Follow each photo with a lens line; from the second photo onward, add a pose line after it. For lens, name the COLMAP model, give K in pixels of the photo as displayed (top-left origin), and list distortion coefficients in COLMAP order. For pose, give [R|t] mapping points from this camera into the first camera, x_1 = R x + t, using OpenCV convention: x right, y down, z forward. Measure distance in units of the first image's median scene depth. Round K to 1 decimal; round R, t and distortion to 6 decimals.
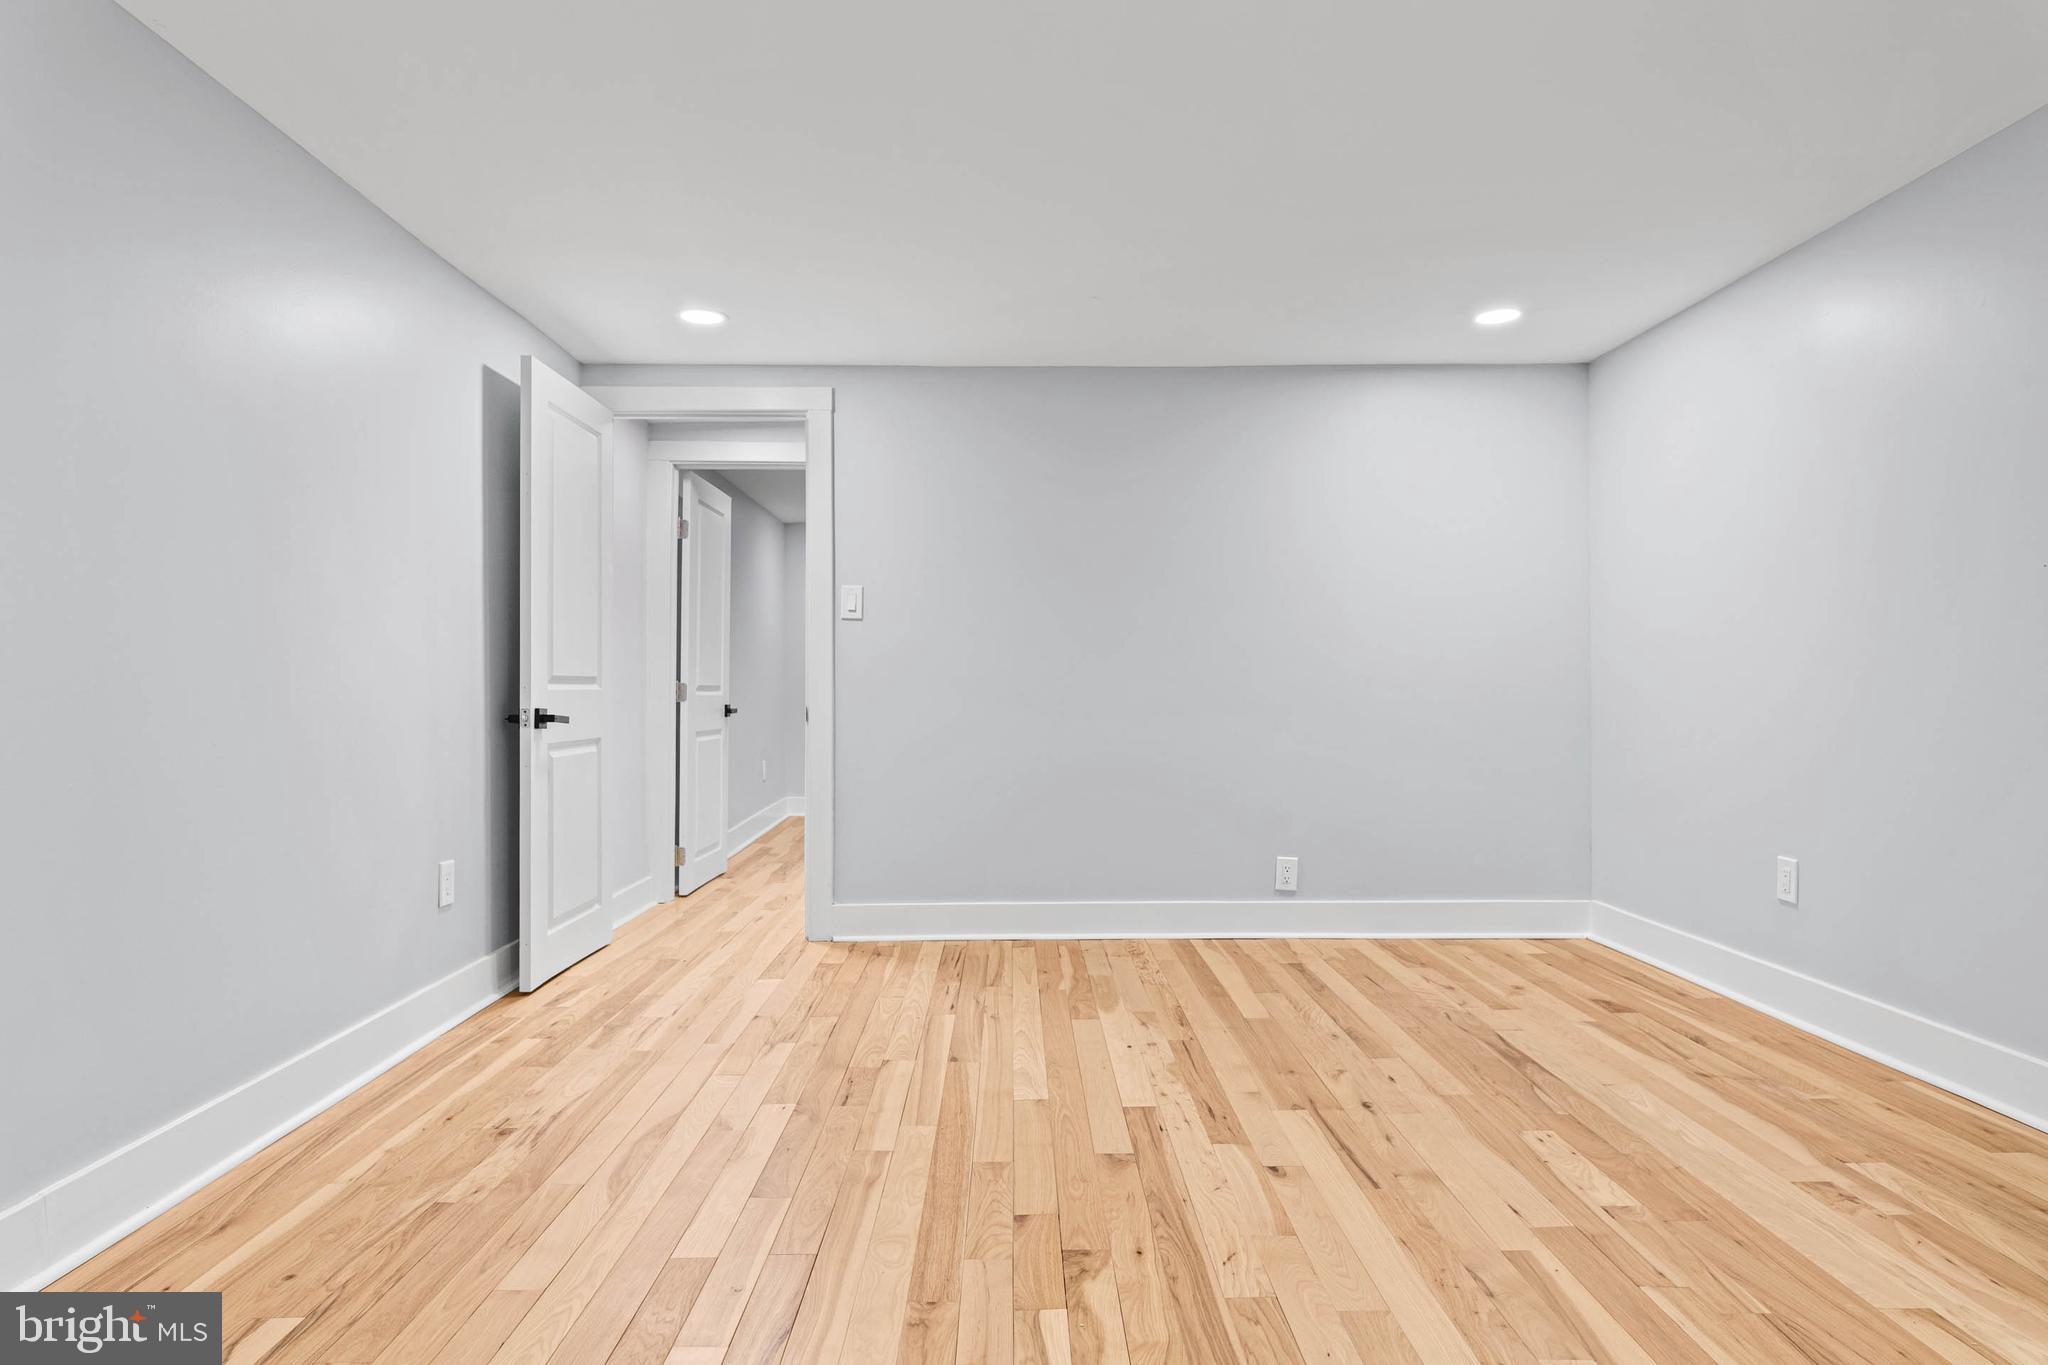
lens RADIAL K [[1180.0, 0, 1019.8], [0, 1180.0, 682.2], [0, 0, 1]] dist [-0.001339, -0.001622]
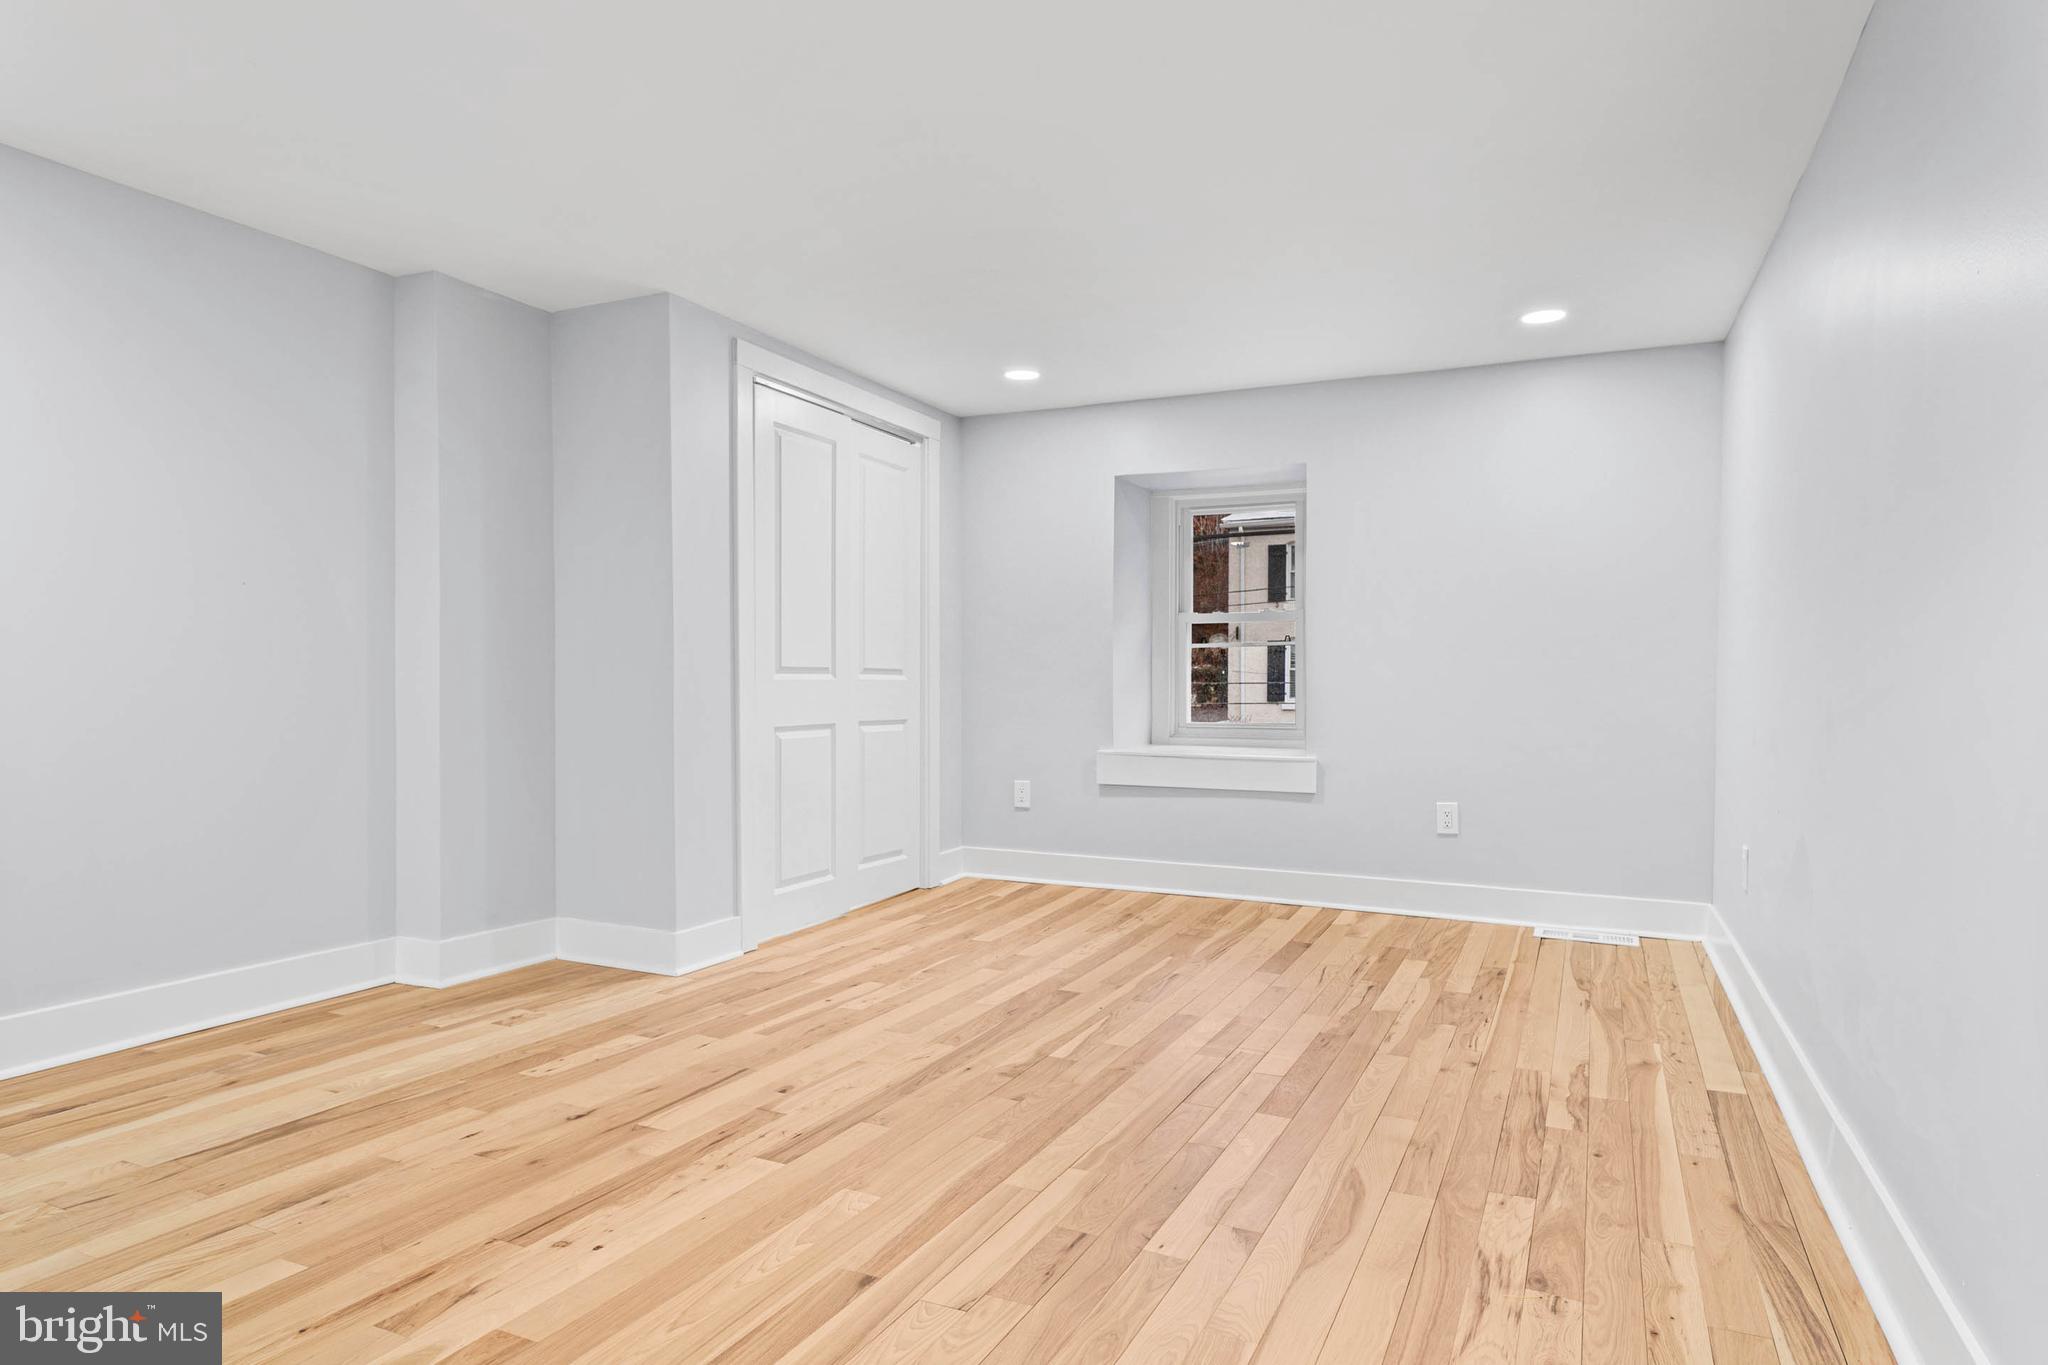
lens RADIAL K [[1180.0, 0, 1020.6], [0, 1180.0, 686.8], [0, 0, 1]] dist [-0.001339, -0.001622]
pose [[-0.896020, -0.001595, 0.444011, -0.501173], [-0.003877, 0.999984, -0.004232, 0.017460], [-0.443997, -0.005514, -0.896012, 1.904505]]
